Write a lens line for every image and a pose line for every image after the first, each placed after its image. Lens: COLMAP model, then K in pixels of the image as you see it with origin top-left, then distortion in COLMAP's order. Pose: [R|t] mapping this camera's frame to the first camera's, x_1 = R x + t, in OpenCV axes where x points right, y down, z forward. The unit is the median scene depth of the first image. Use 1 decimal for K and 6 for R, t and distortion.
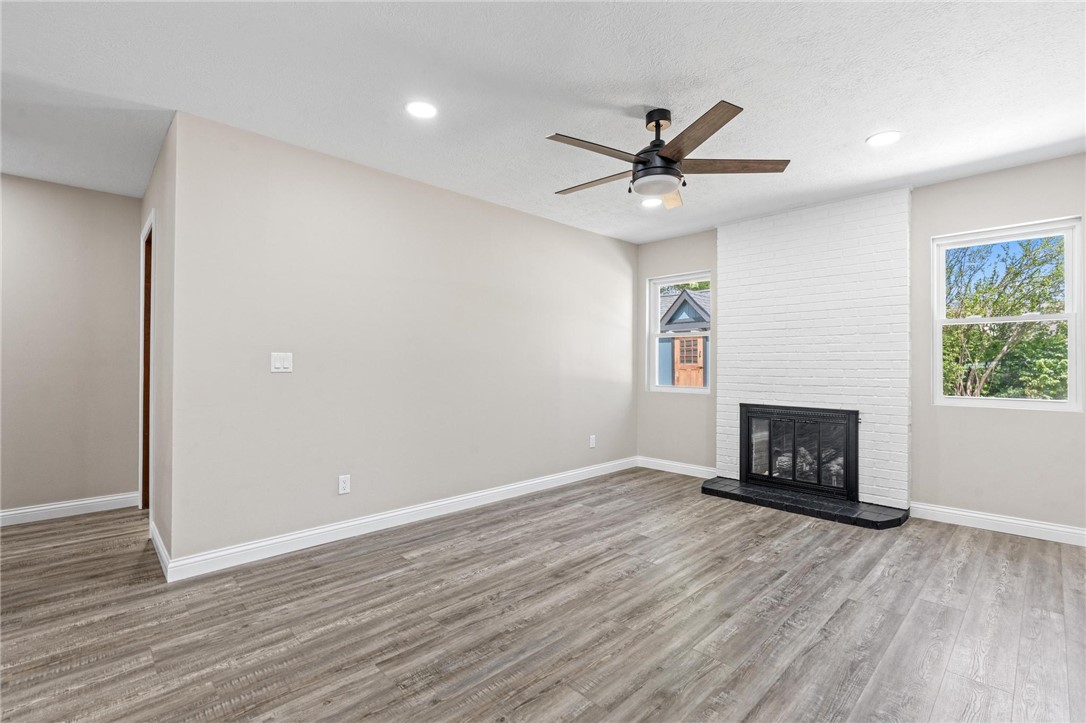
lens RADIAL K [[486.5, 0, 545.3], [0, 486.5, 363.9], [0, 0, 1]] dist [-0.009800, 0.002971]
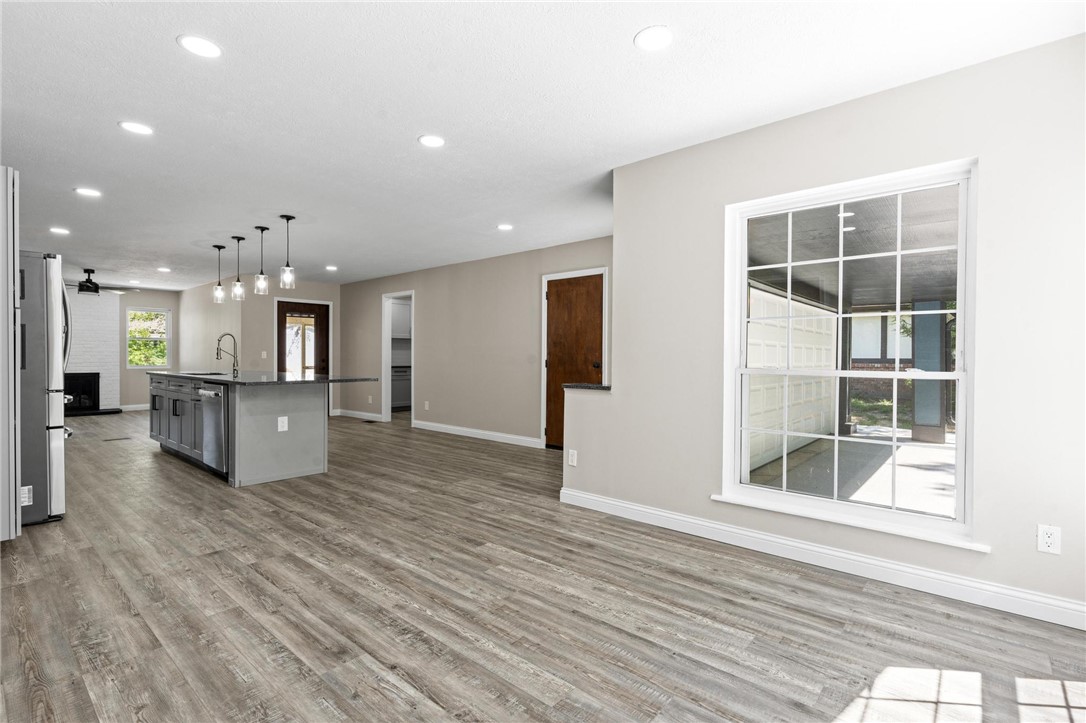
lens RADIAL K [[509.2, 0, 545.2], [0, 509.2, 367.0], [0, 0, 1]] dist [-0.010905, 0.000455]
pose [[-0.094562, -0.022481, 0.995265, -2.828130], [-0.005844, 0.999740, 0.022027, -0.003460], [-0.995502, -0.003733, -0.094669, -1.356009]]
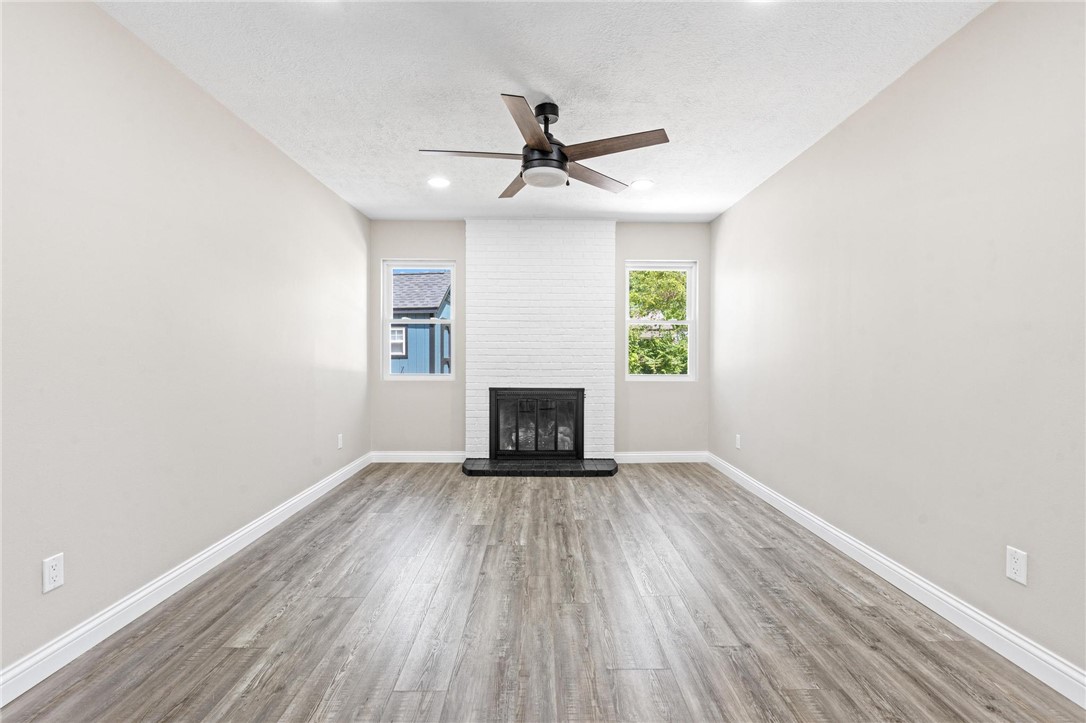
lens RADIAL K [[486.5, 0, 544.8], [0, 486.5, 364.7], [0, 0, 1]] dist [-0.009800, 0.002971]
pose [[0.685027, -0.017469, 0.728309, -0.474993], [-0.002458, 0.999651, 0.026289, 0.001003], [-0.728514, -0.019799, 0.684745, 0.261377]]
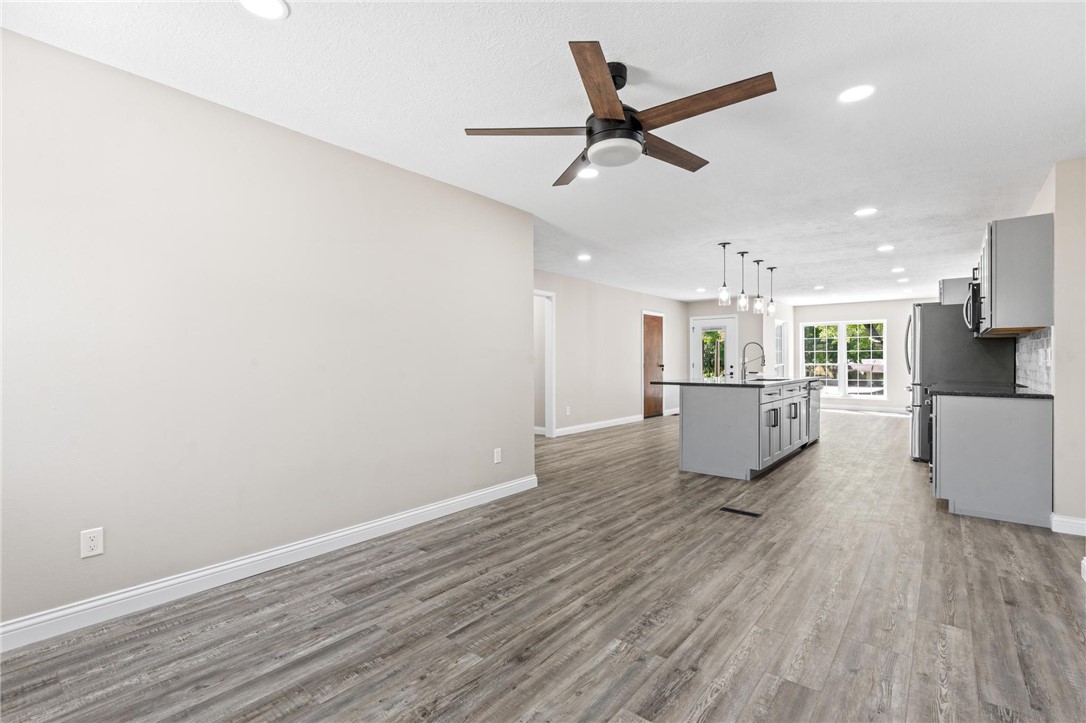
lens RADIAL K [[486.5, 0, 546.2], [0, 486.5, 365.3], [0, 0, 1]] dist [-0.009800, 0.002971]
pose [[-0.993382, 0.001955, -0.114840, 0.404515], [0.001110, 0.999972, 0.007419, -0.001749], [0.114851, 0.007242, -0.993356, 1.658235]]
